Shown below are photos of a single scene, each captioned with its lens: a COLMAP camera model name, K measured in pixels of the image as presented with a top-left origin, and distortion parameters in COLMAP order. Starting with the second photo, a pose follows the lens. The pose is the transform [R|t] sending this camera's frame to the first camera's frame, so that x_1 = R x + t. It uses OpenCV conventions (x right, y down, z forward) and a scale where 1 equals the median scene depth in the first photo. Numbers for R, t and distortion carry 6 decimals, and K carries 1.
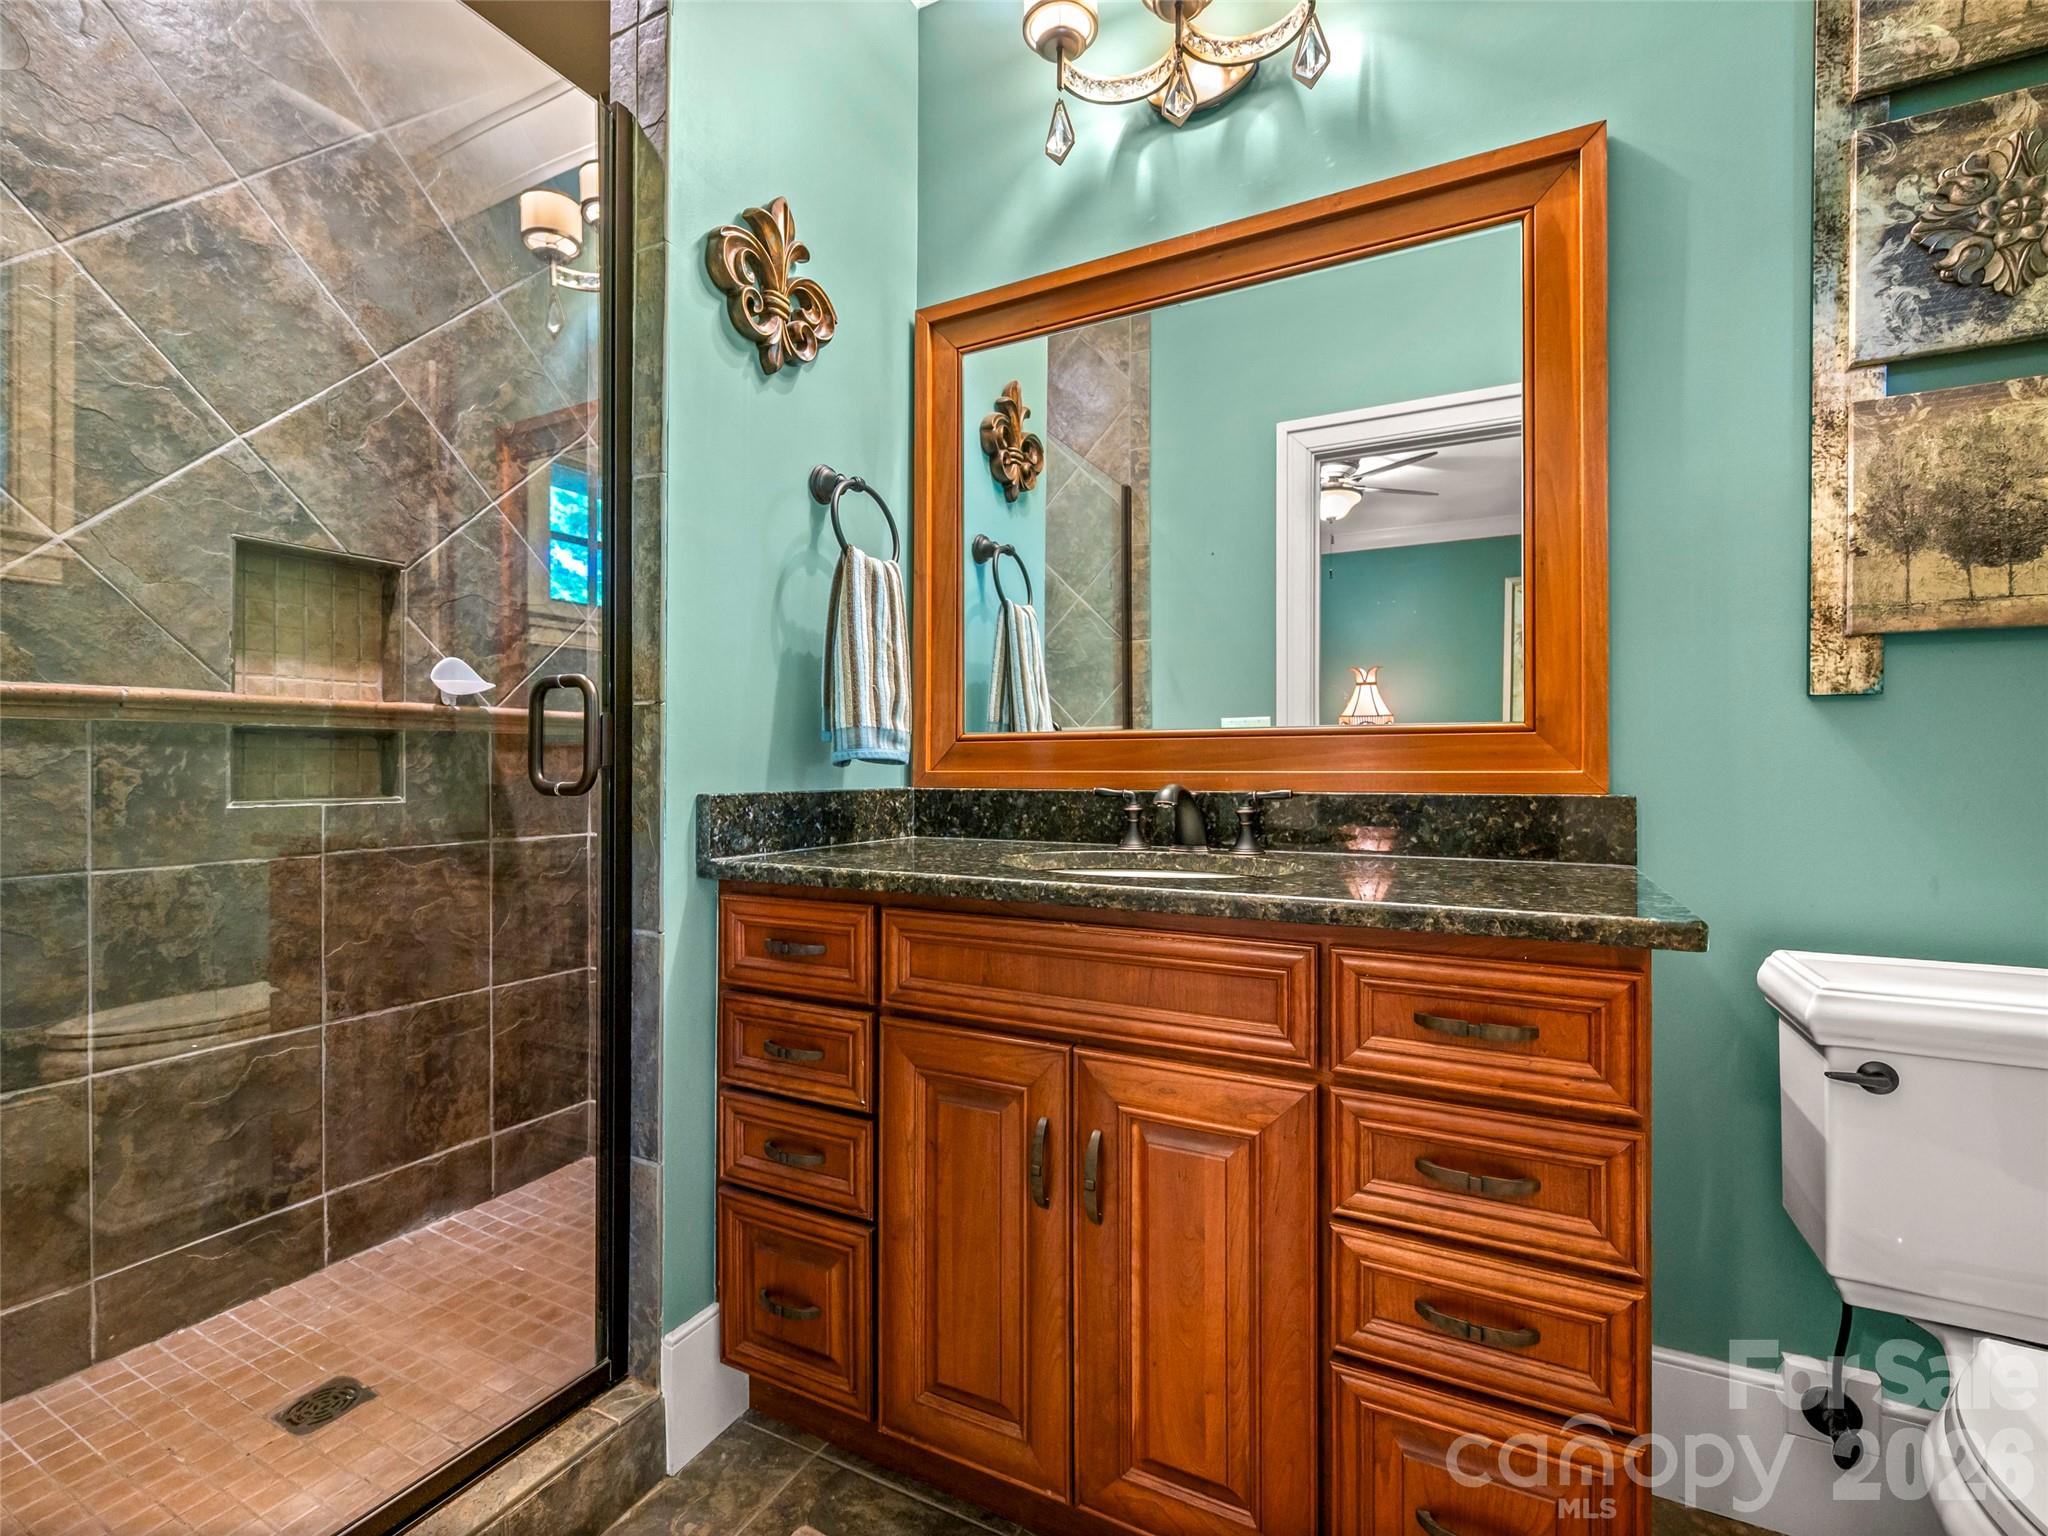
lens RADIAL K [[920.1, 0, 1028.7], [0, 920.1, 769.3], [0, 0, 1]] dist [0.004016, -0.001499]
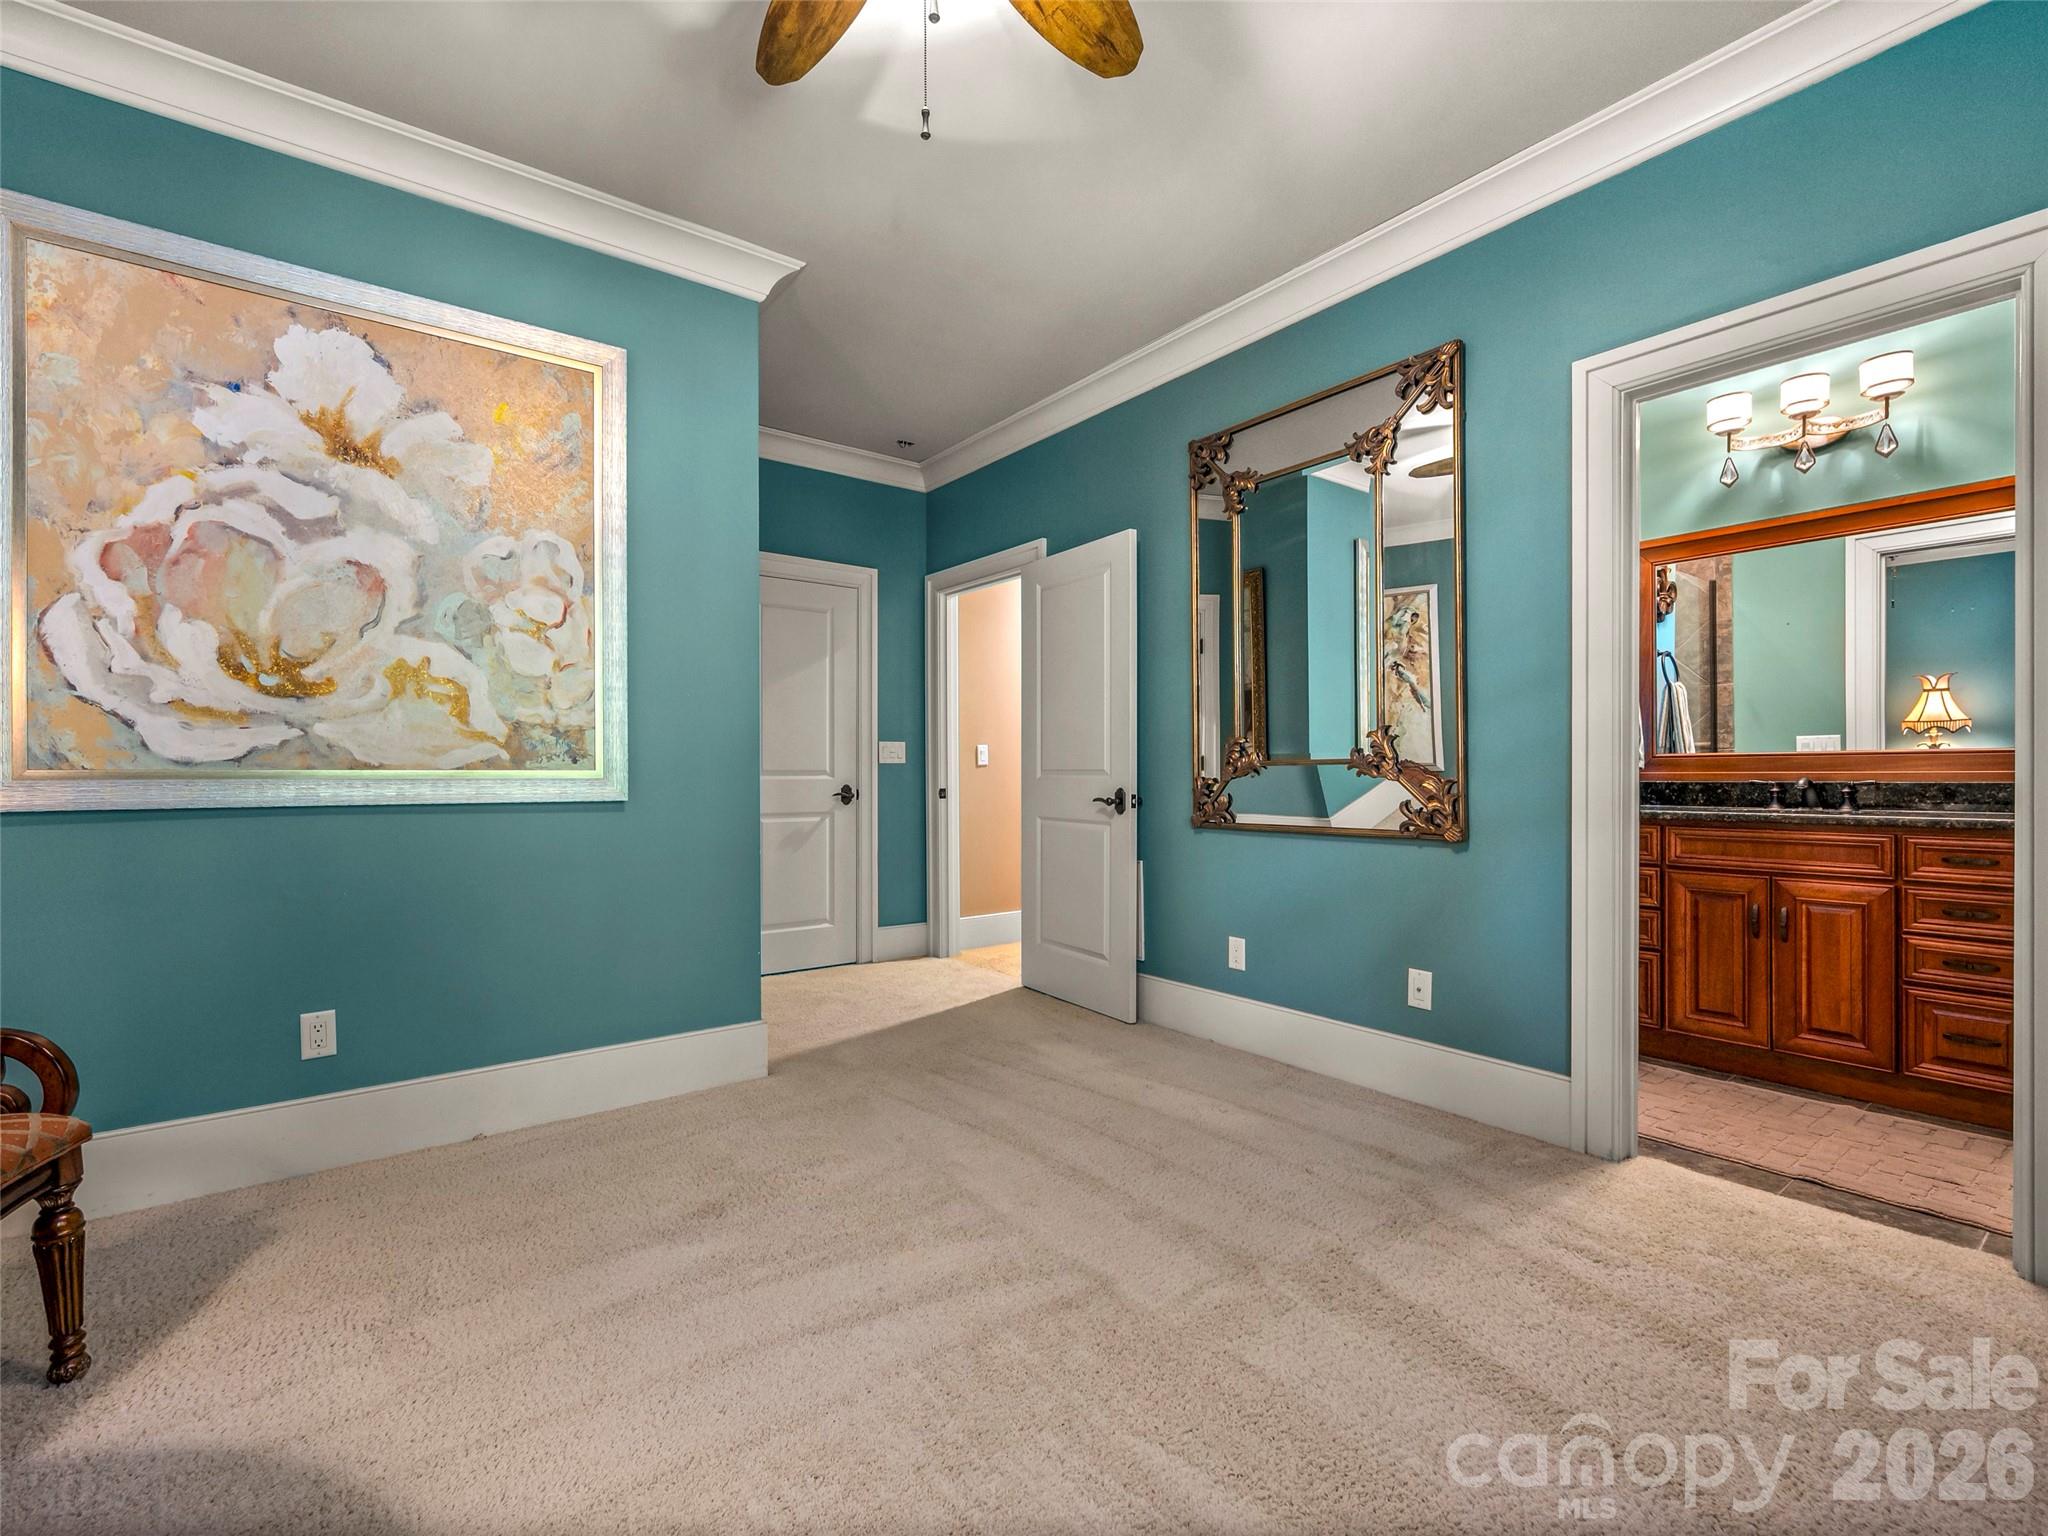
lens RADIAL K [[920.1, 0, 990.0], [0, 920.1, 777.1], [0, 0, 1]] dist [0.004016, -0.001499]
pose [[0.898934, -0.003510, -0.438069, -0.811204], [0.005441, 0.999980, 0.003153, -0.004716], [0.438050, -0.005217, 0.898936, -2.372111]]
